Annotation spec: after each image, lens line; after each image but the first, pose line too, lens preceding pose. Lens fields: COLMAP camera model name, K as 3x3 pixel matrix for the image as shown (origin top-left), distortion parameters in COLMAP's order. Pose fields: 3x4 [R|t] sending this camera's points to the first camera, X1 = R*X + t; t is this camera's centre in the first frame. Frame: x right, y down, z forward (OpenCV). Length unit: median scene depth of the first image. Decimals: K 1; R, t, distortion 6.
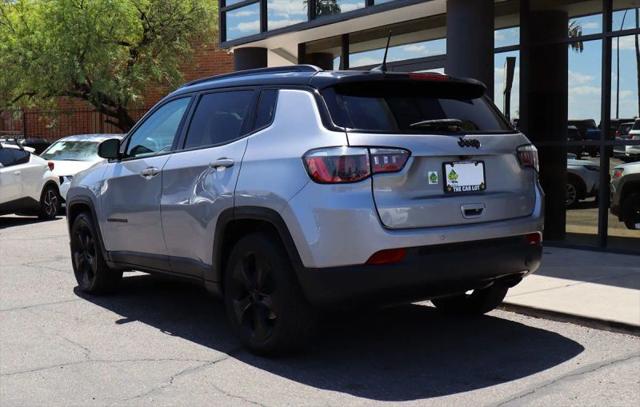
lens RADIAL K [[813.6, 0, 320.0], [0, 813.6, 203.5], [0, 0, 1]] dist [-0.092528, -0.010384]
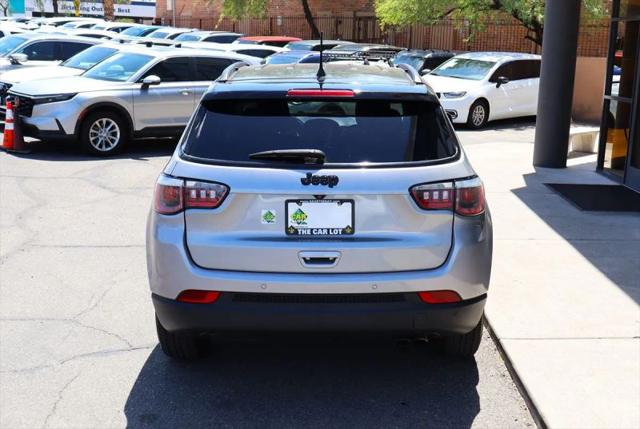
lens RADIAL K [[749.5, 0, 364.2], [0, 749.5, 217.4], [0, 0, 1]] dist [-0.179295, 0.214293]
pose [[0.831825, 0.155971, -0.532672, 0.645420], [-0.067743, 0.981060, 0.181475, -0.181784], [0.550888, -0.114870, 0.826636, 0.380282]]
